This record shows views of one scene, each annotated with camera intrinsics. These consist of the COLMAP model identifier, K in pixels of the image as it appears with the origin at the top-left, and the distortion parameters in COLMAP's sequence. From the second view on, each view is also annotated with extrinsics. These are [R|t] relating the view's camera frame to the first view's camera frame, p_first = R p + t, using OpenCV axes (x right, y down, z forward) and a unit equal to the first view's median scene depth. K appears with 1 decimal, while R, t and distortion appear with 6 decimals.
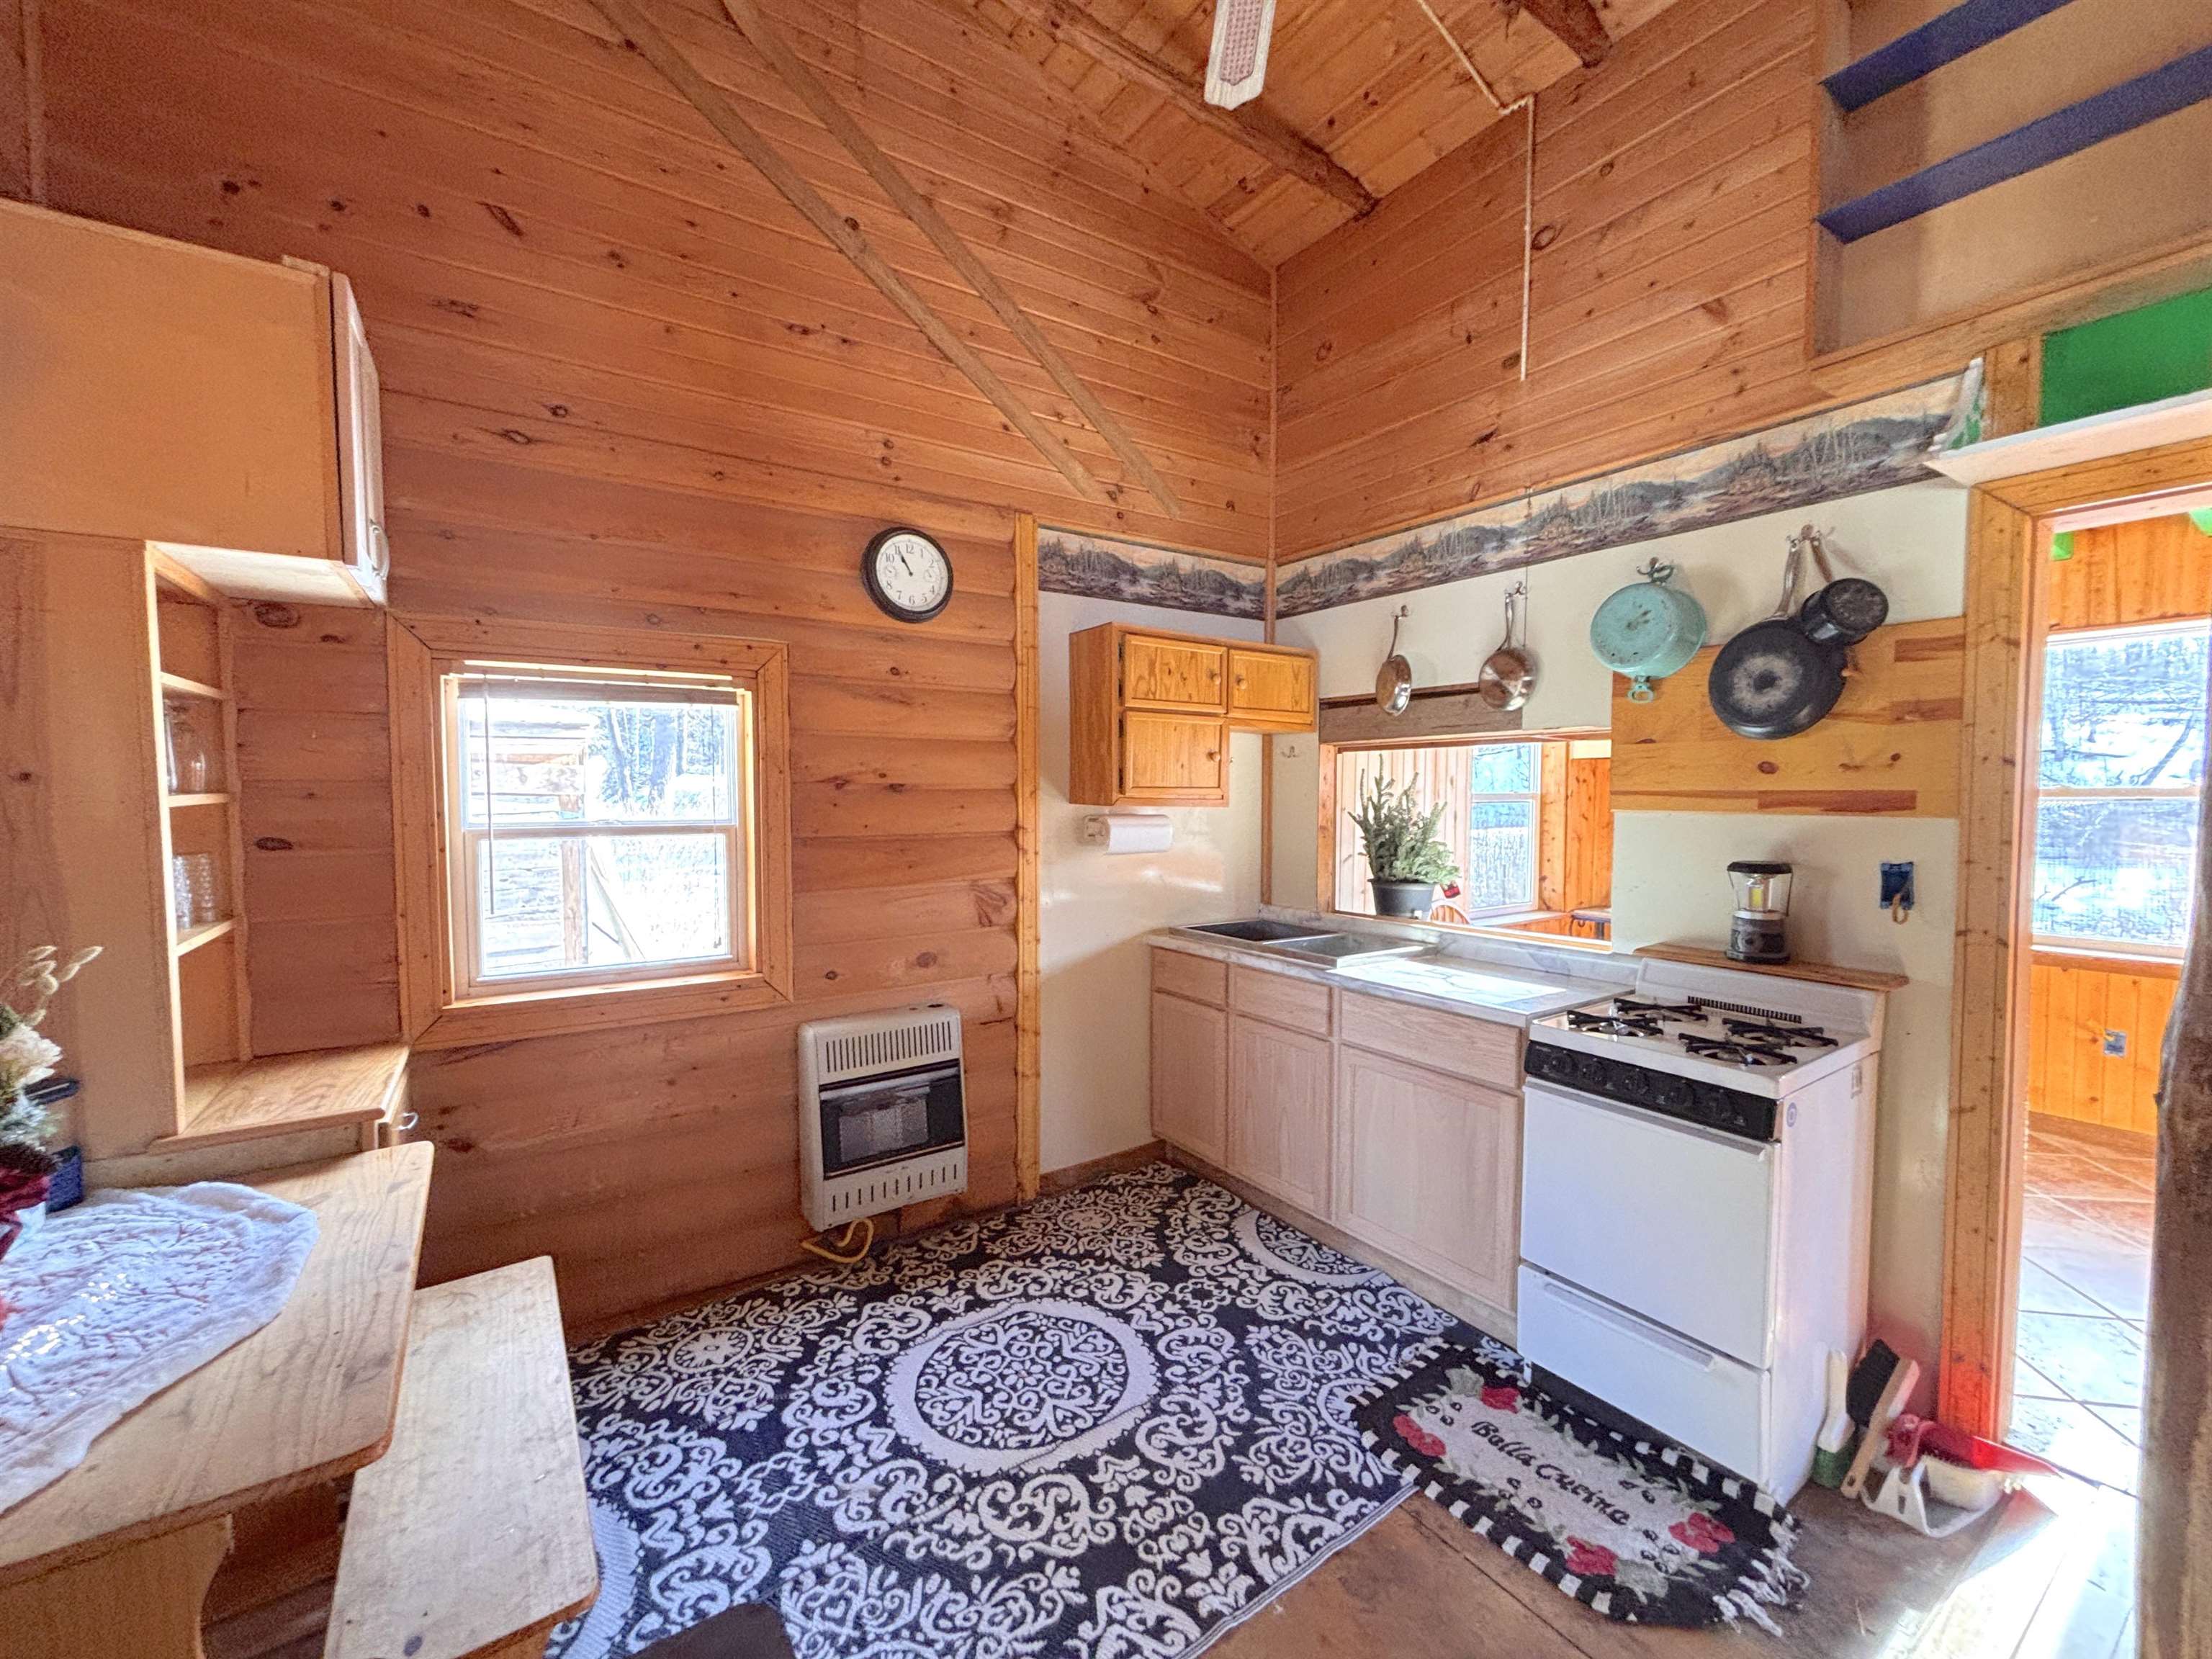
lens RADIAL K [[881.4, 0, 1110.1], [0, 881.4, 830.9], [0, 0, 1]] dist [0.001032, 0.000727]
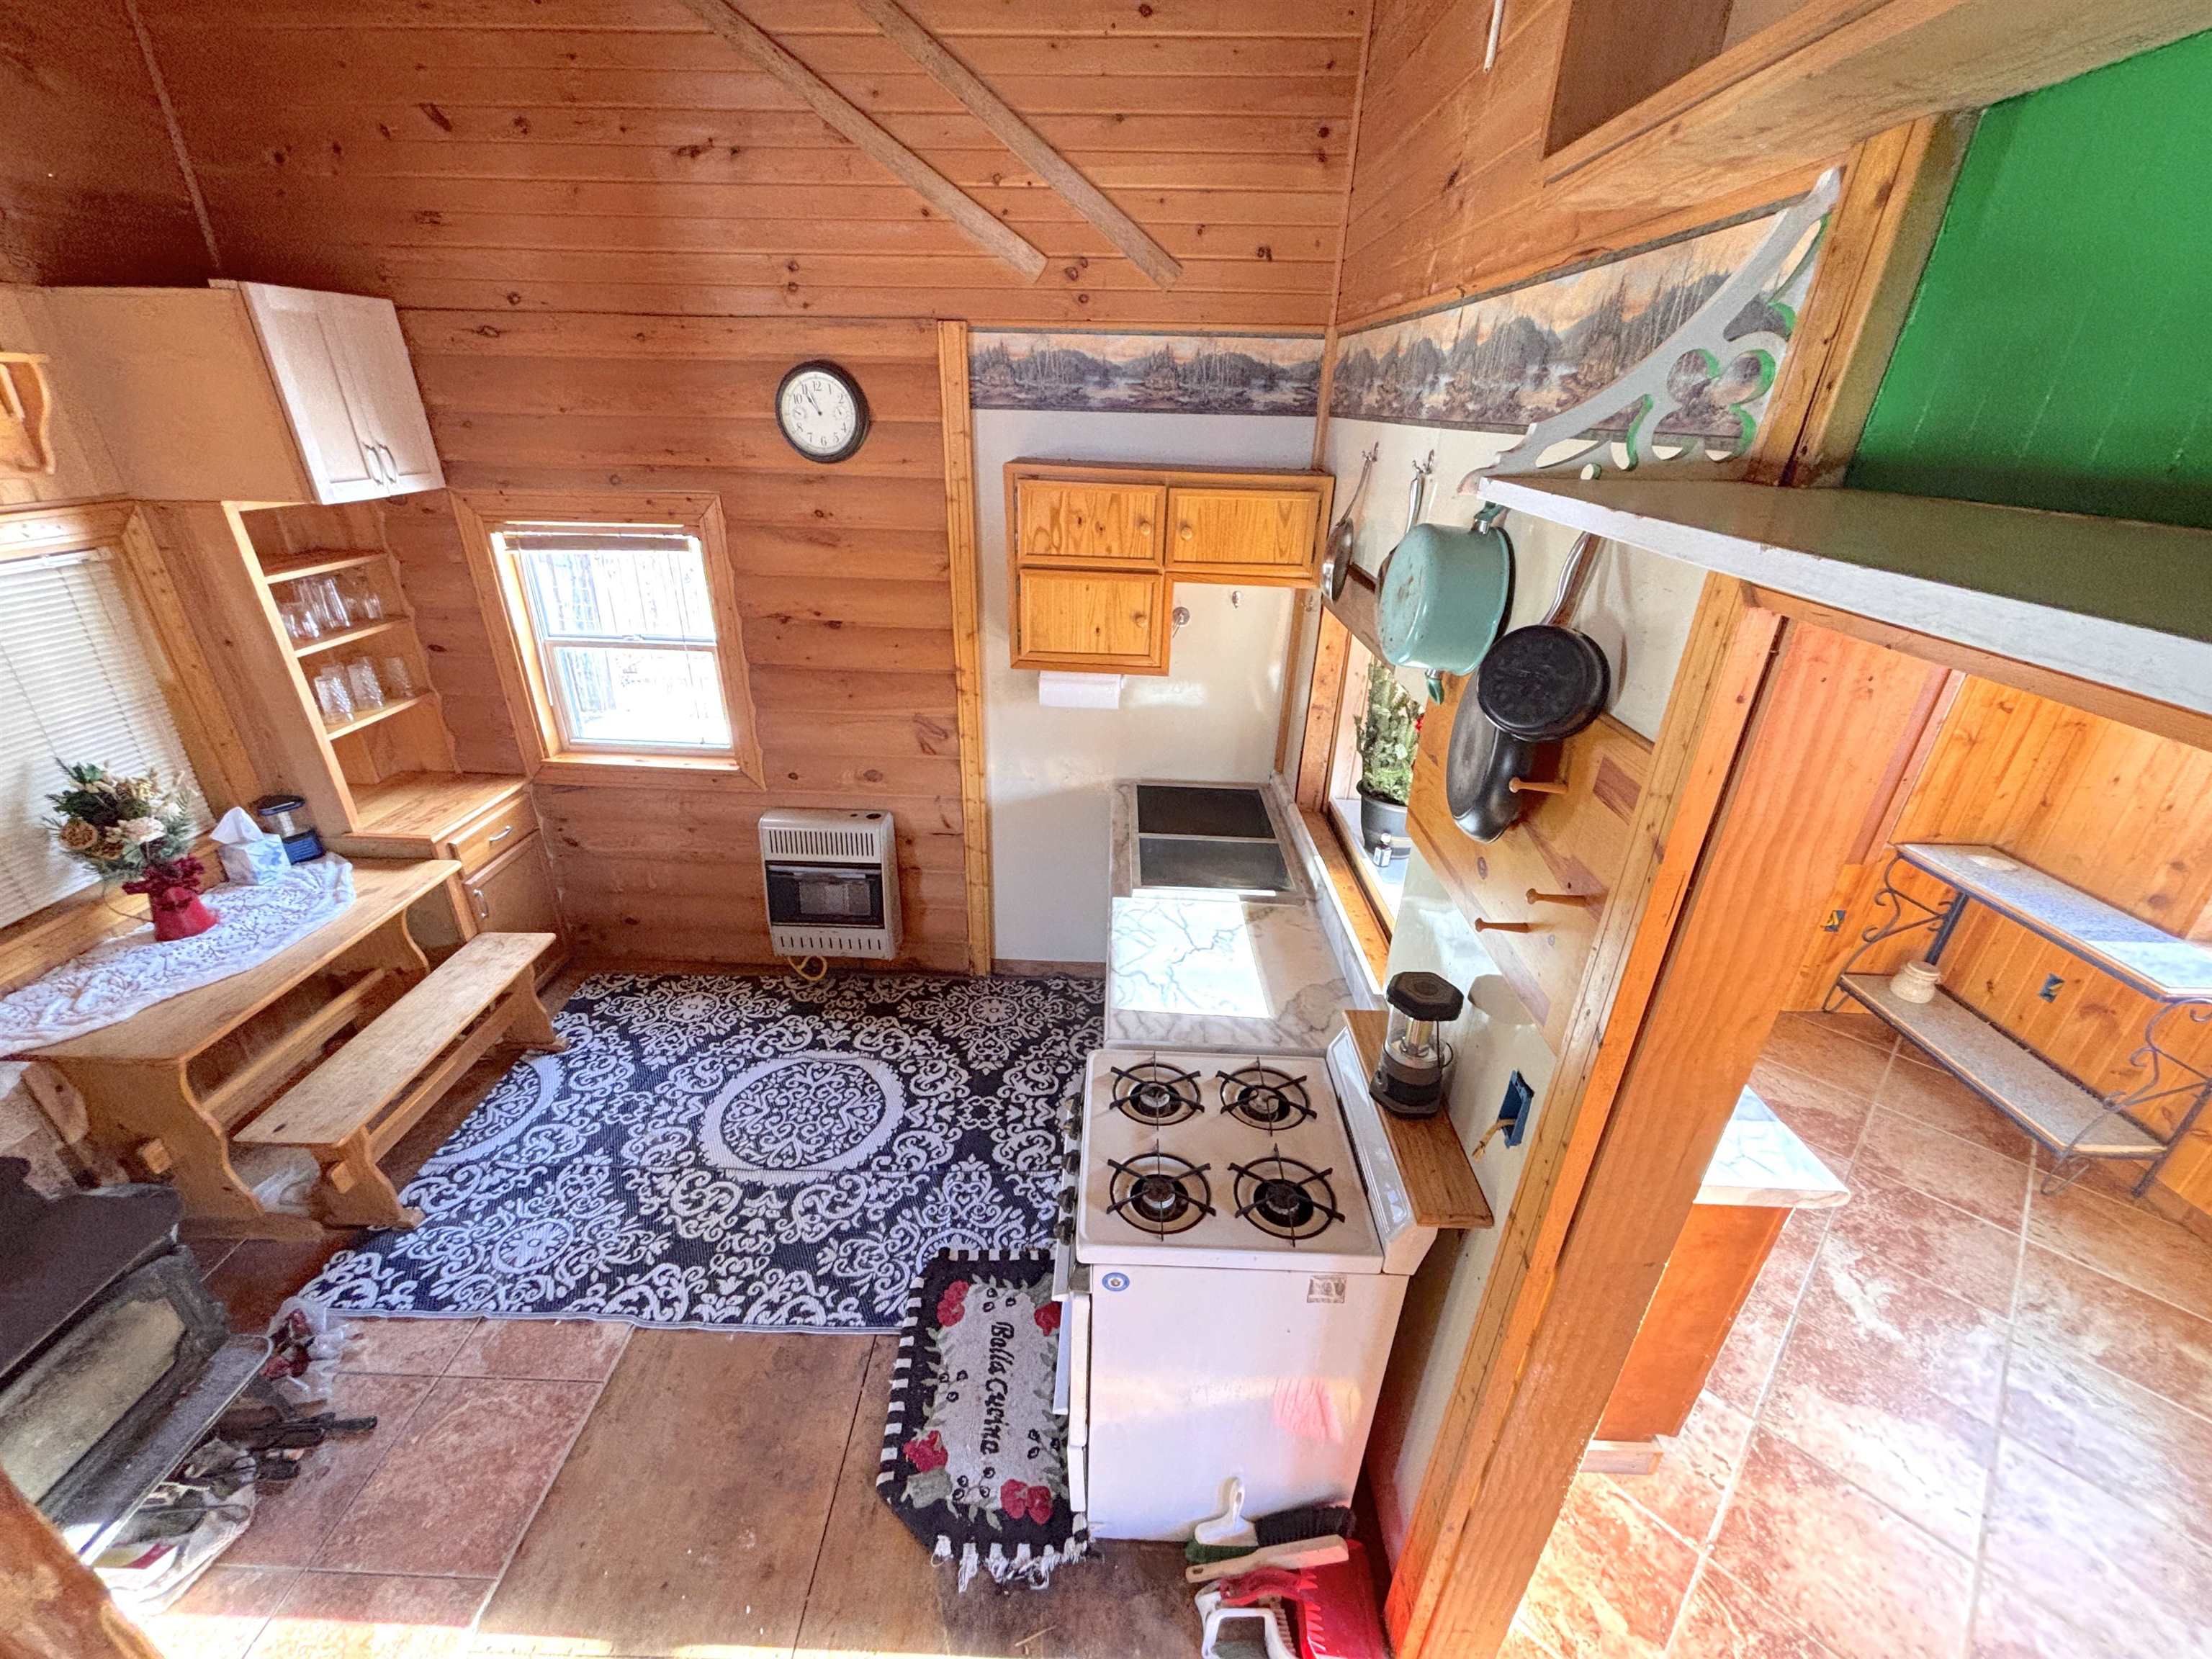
lens RADIAL K [[886.5, 0, 1098.3], [0, 886.5, 831.8], [0, 0, 1]] dist [-0.003890, 0.000514]
pose [[0.812282, 0.272240, -0.515833, 0.870794], [-0.048528, 0.912867, 0.405364, -0.361413], [0.581242, -0.304237, 0.754717, 0.363826]]
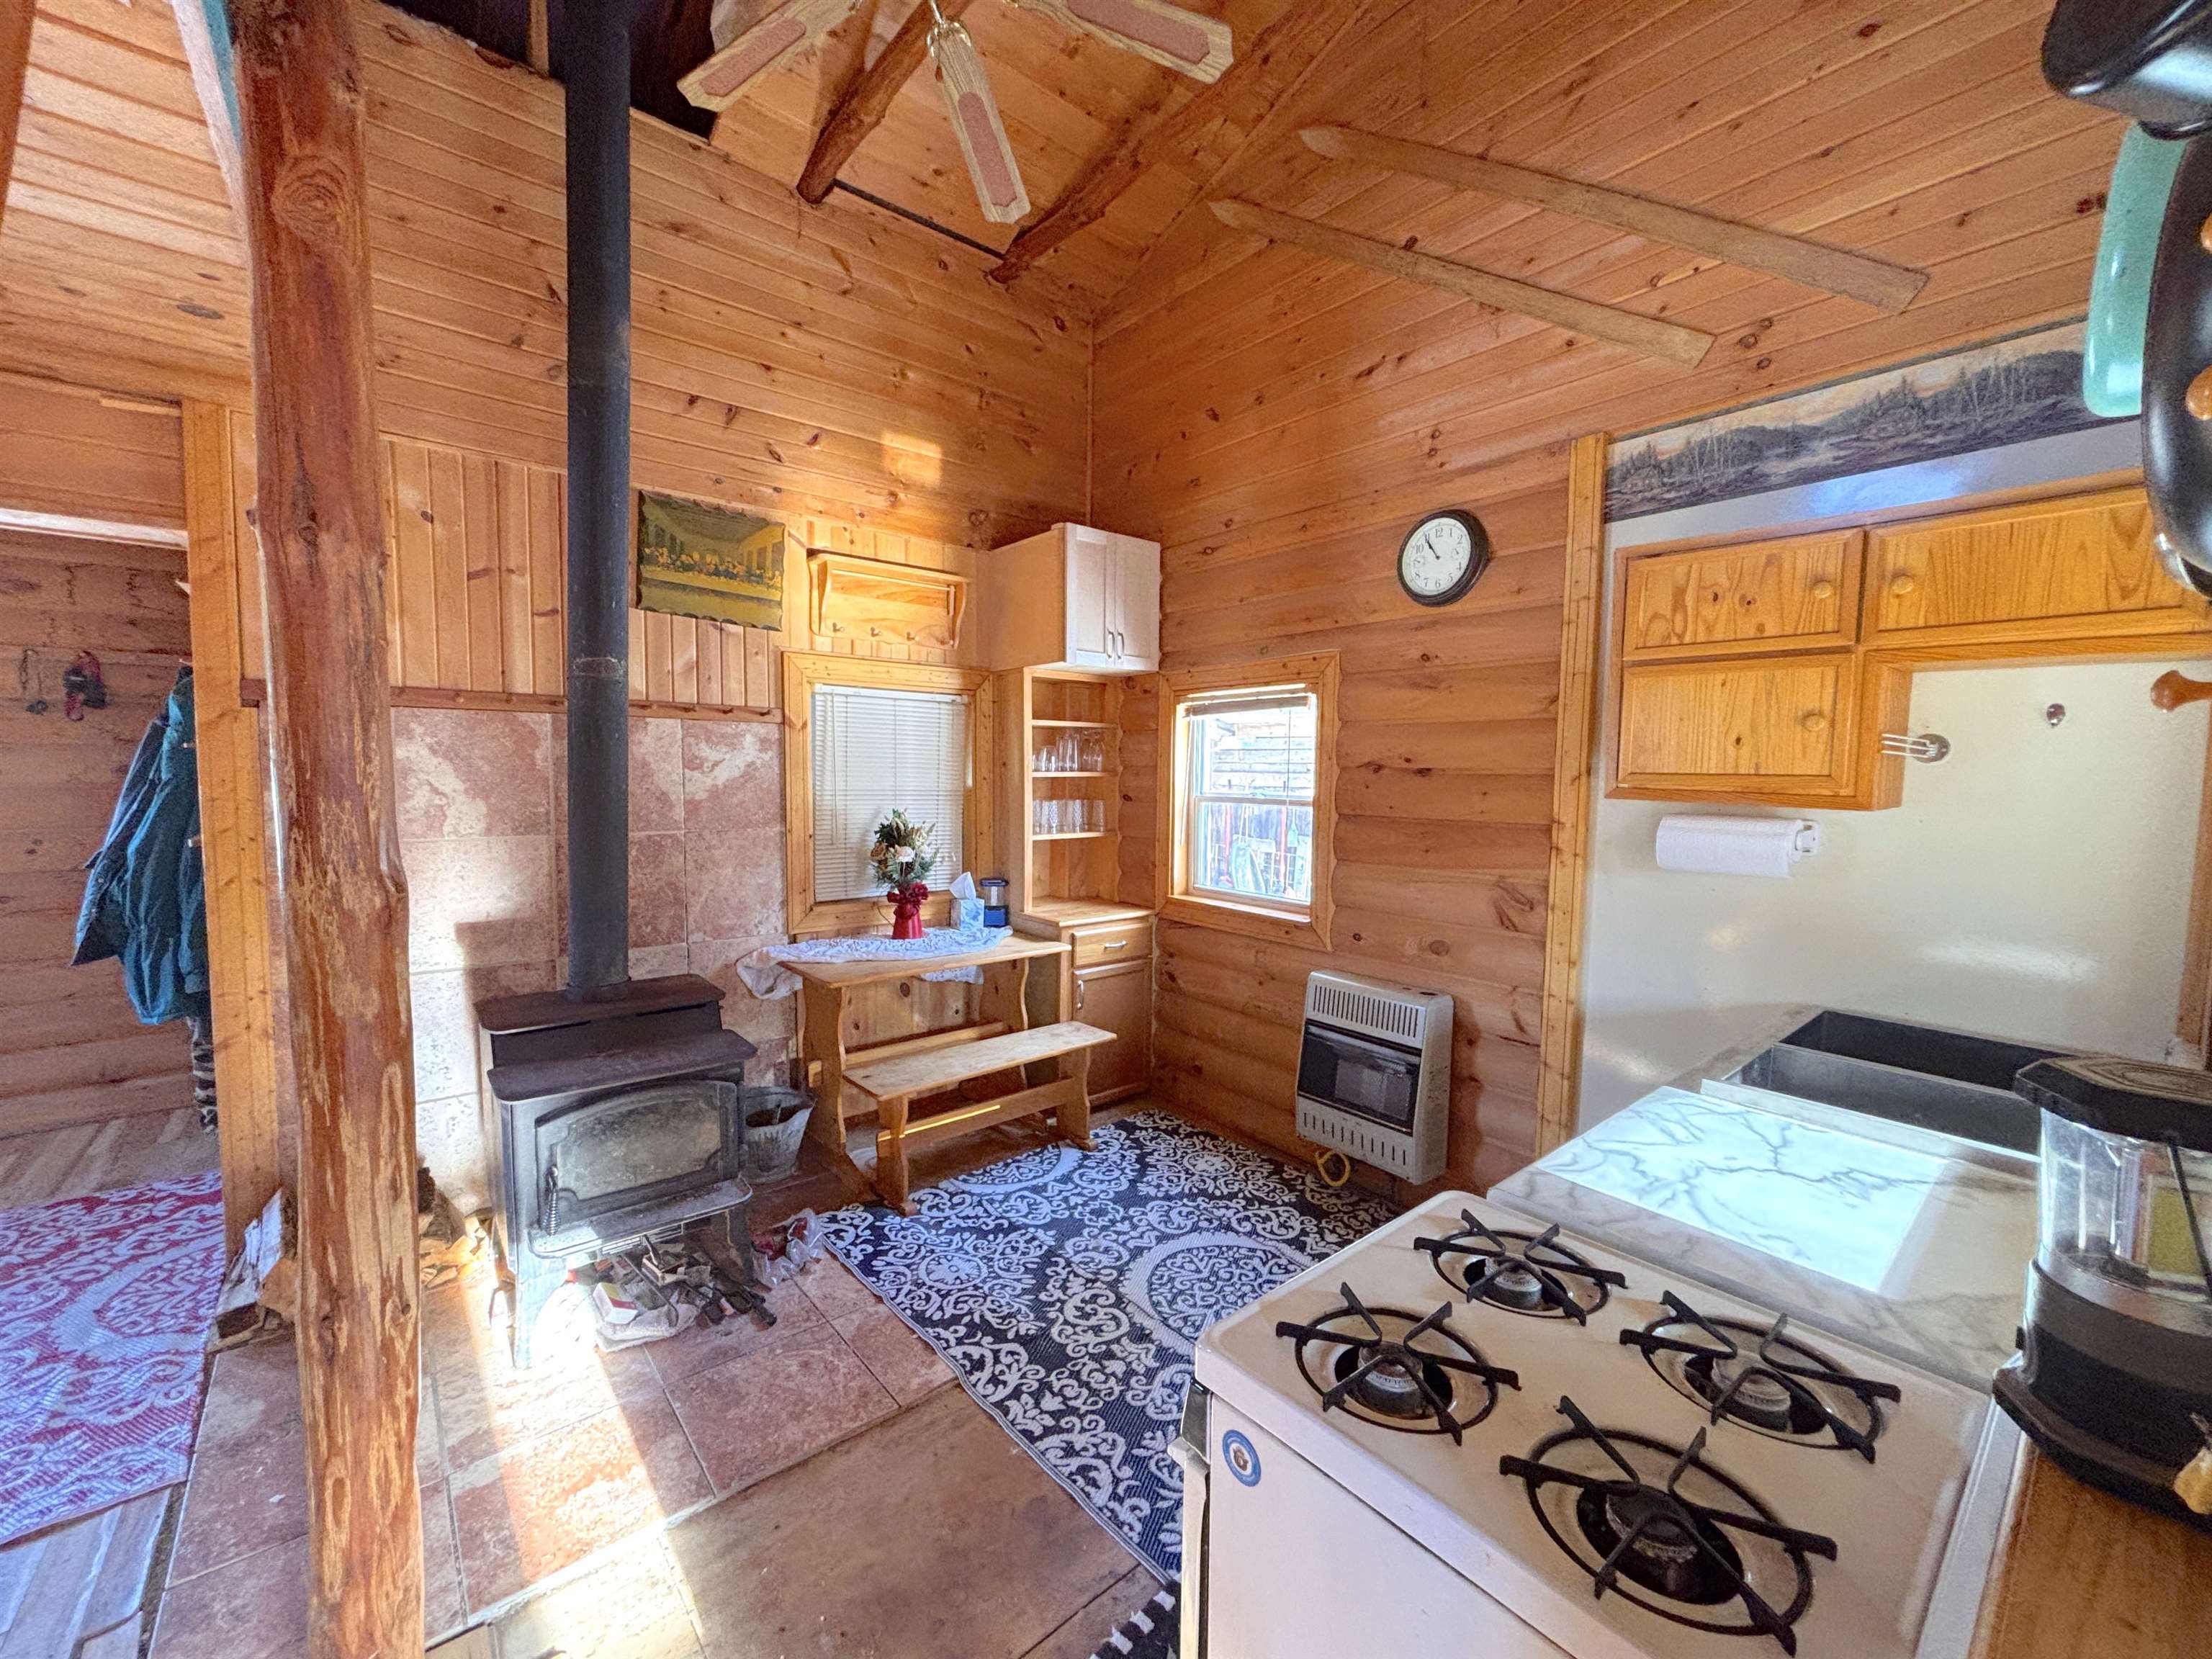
lens RADIAL K [[886.5, 0, 1098.3], [0, 886.5, 831.8], [0, 0, 1]] dist [-0.003890, 0.000514]
pose [[0.099076, 0.073200, -0.992384, 0.969648], [-0.054546, 0.996191, 0.068035, -0.039133], [0.993584, 0.047390, 0.102692, 0.683579]]
